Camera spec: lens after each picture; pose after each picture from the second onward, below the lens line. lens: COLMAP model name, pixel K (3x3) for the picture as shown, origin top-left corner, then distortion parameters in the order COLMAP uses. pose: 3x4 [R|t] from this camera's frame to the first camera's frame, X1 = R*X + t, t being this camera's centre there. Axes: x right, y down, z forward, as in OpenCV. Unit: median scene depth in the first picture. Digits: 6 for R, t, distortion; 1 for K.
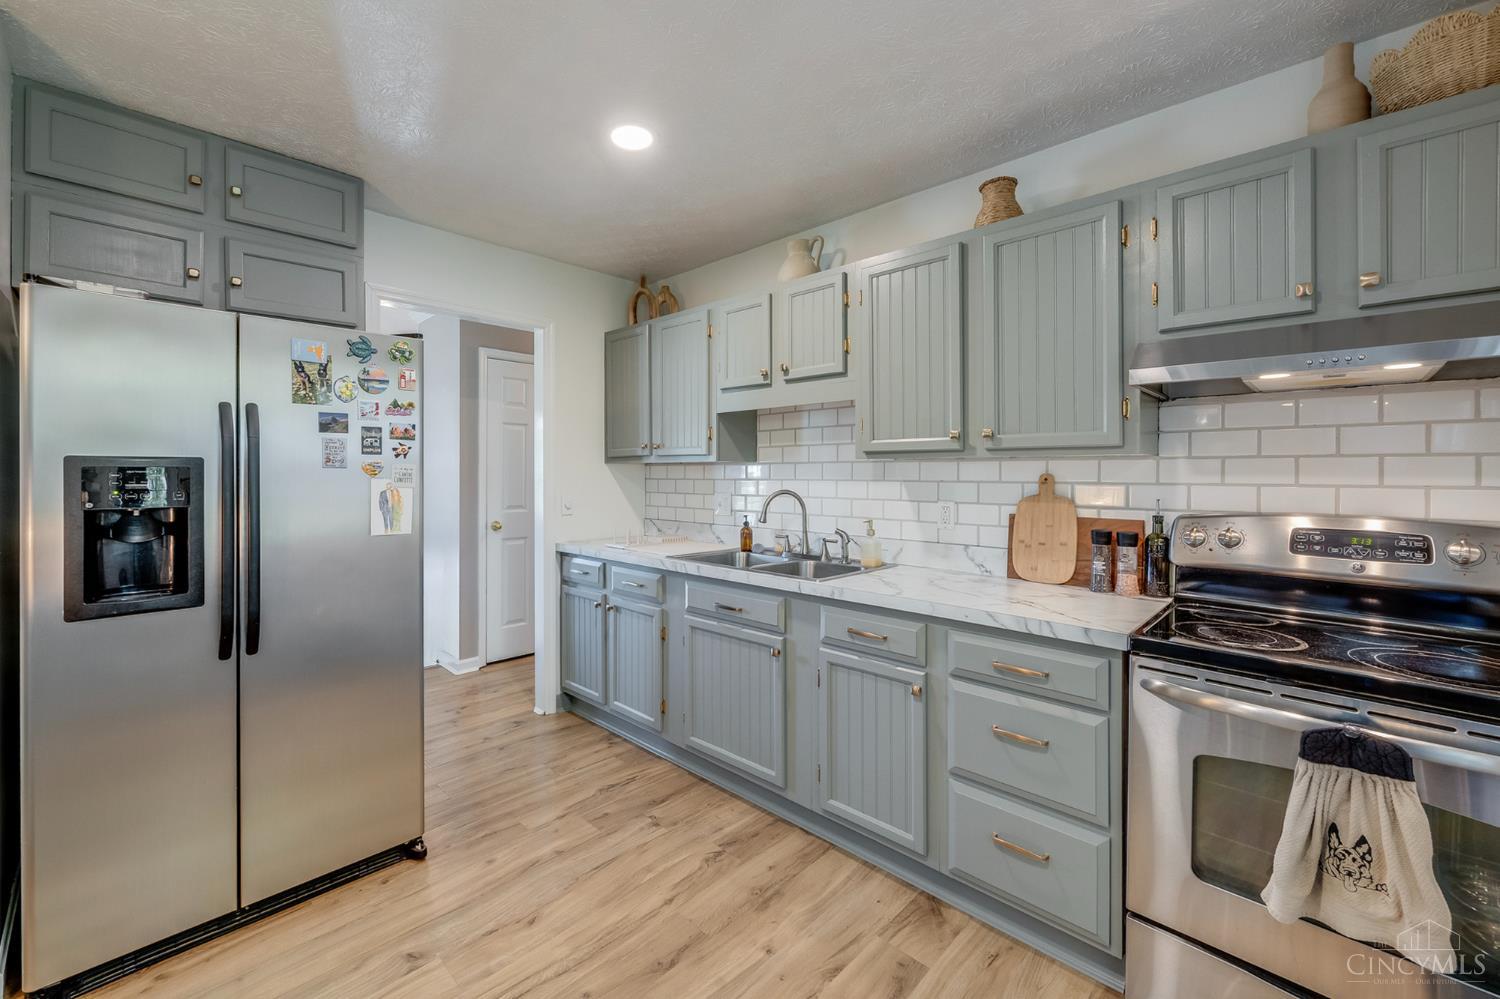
lens RADIAL K [[619.2, 0, 736.2], [0, 619.2, 474.1], [0, 0, 1]] dist [0.000661, 0.000369]
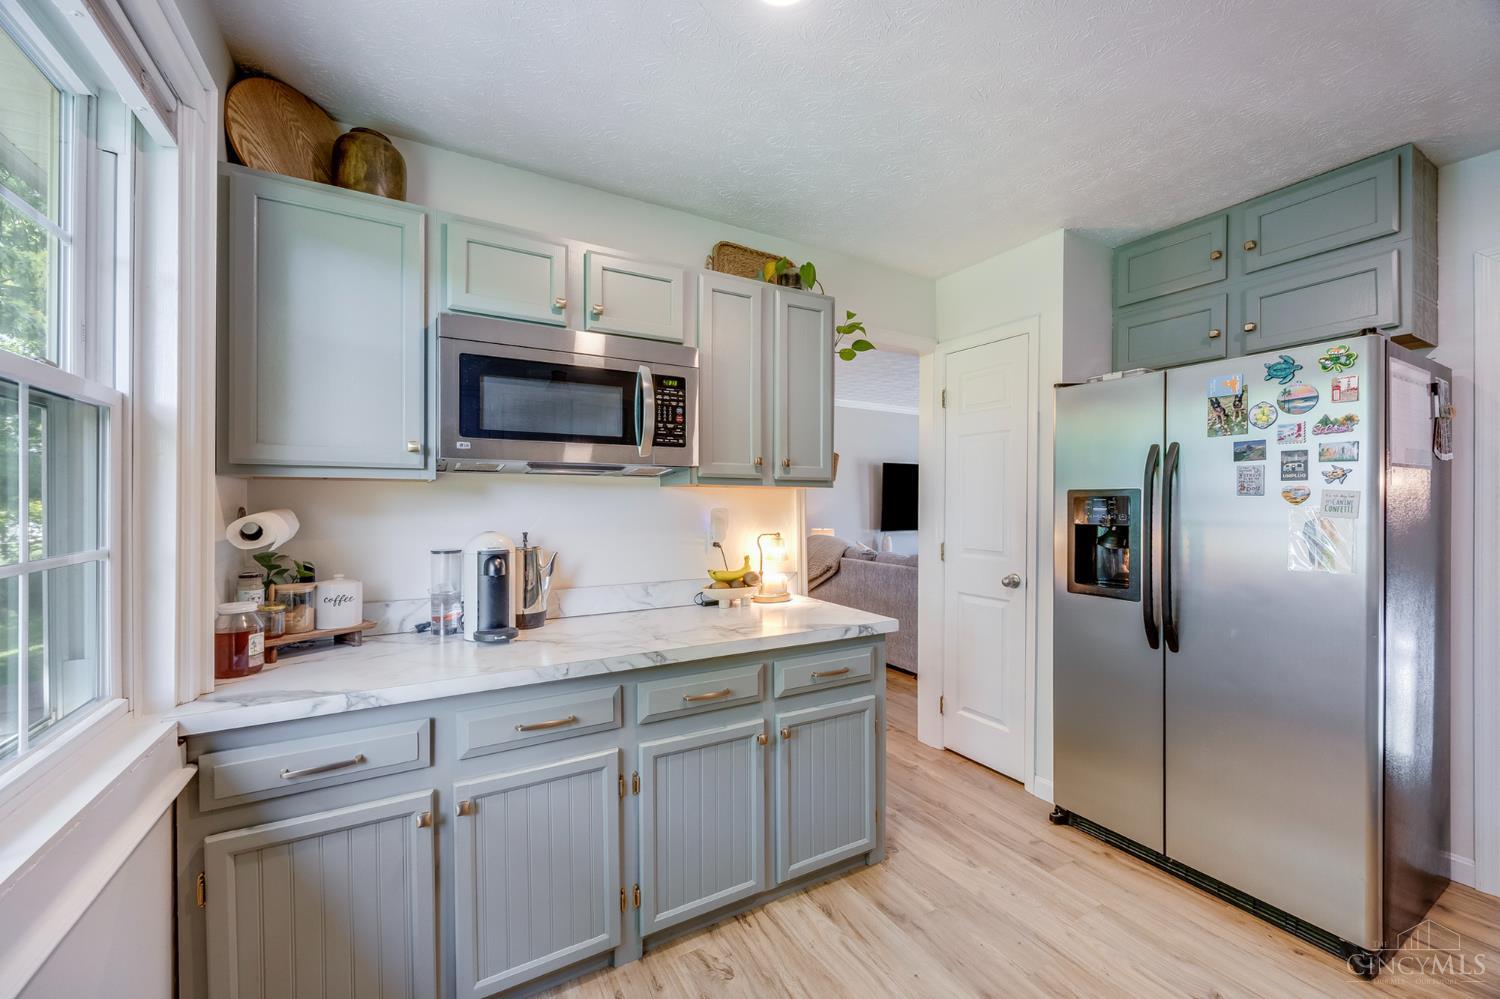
lens RADIAL K [[592.4, 0, 757.9], [0, 592.4, 500.6], [0, 0, 1]] dist [-0.000489, 0.000216]
pose [[-0.265240, 0.000773, -0.964182, 0.567565], [-0.001150, 0.999999, 0.001118, -0.001949], [0.964182, 0.001405, -0.265239, 0.556926]]
